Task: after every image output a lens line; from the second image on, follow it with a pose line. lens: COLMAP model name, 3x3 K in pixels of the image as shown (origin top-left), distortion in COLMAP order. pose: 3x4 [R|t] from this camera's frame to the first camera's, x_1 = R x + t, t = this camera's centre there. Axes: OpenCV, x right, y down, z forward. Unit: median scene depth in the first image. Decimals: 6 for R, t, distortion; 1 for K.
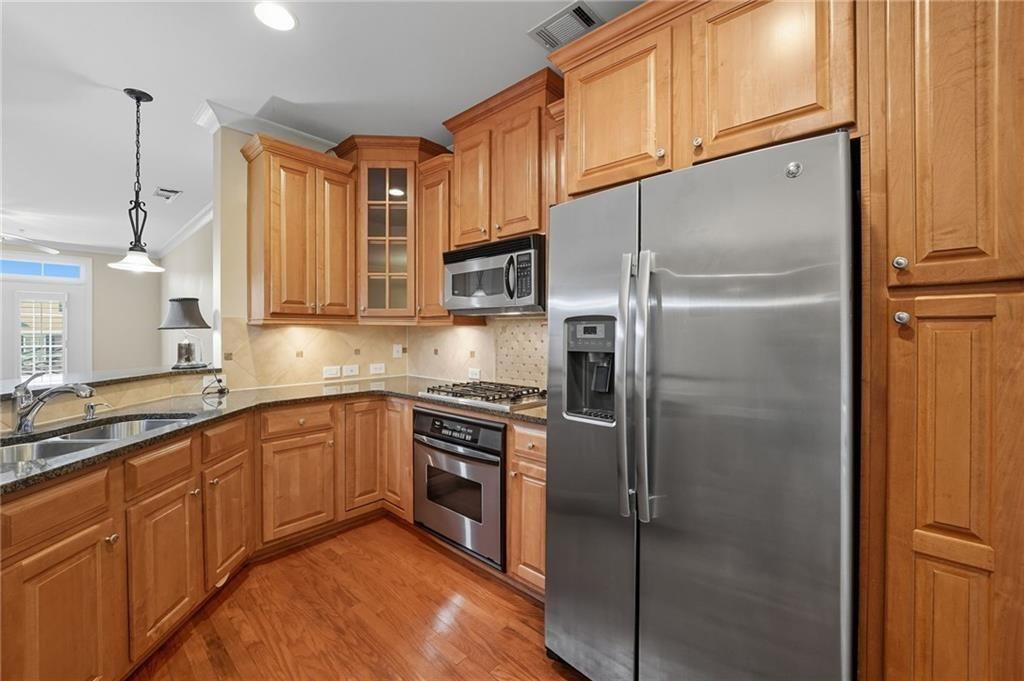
lens RADIAL K [[406.1, 0, 513.3], [0, 406.1, 334.1], [0, 0, 1]] dist [-0.015521, 0.000579]
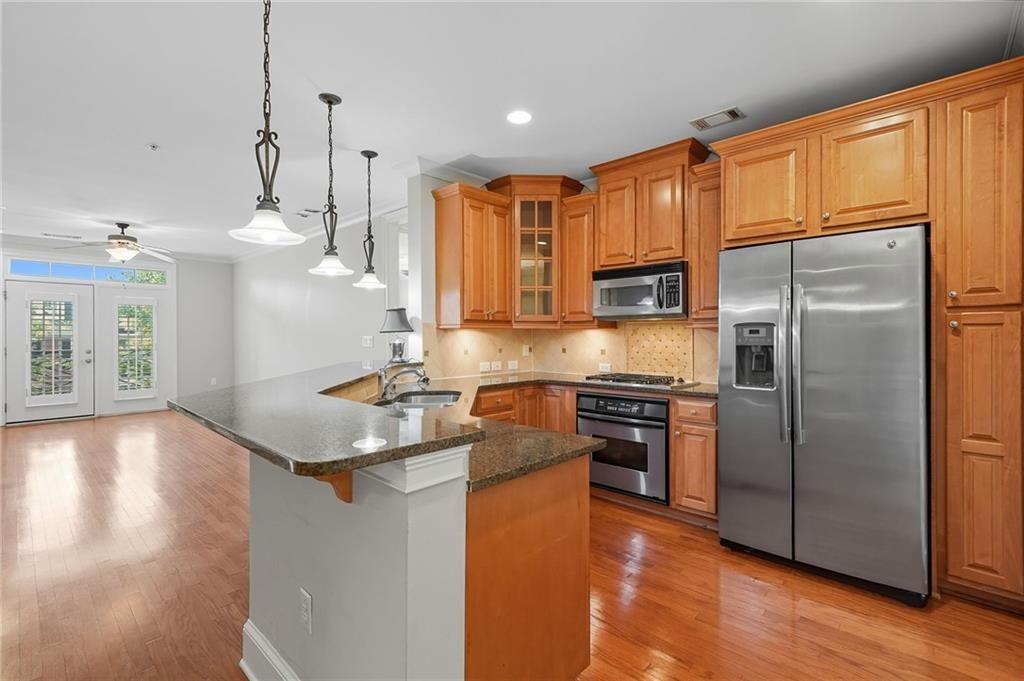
lens RADIAL K [[463.8, 0, 510.6], [0, 463.8, 337.4], [0, 0, 1]] dist [0.001784, 0.000217]
pose [[0.999582, -0.002957, -0.028749, -0.442981], [0.002972, 0.999995, 0.000476, 0.005550], [0.028748, -0.000562, 0.999587, -0.526534]]
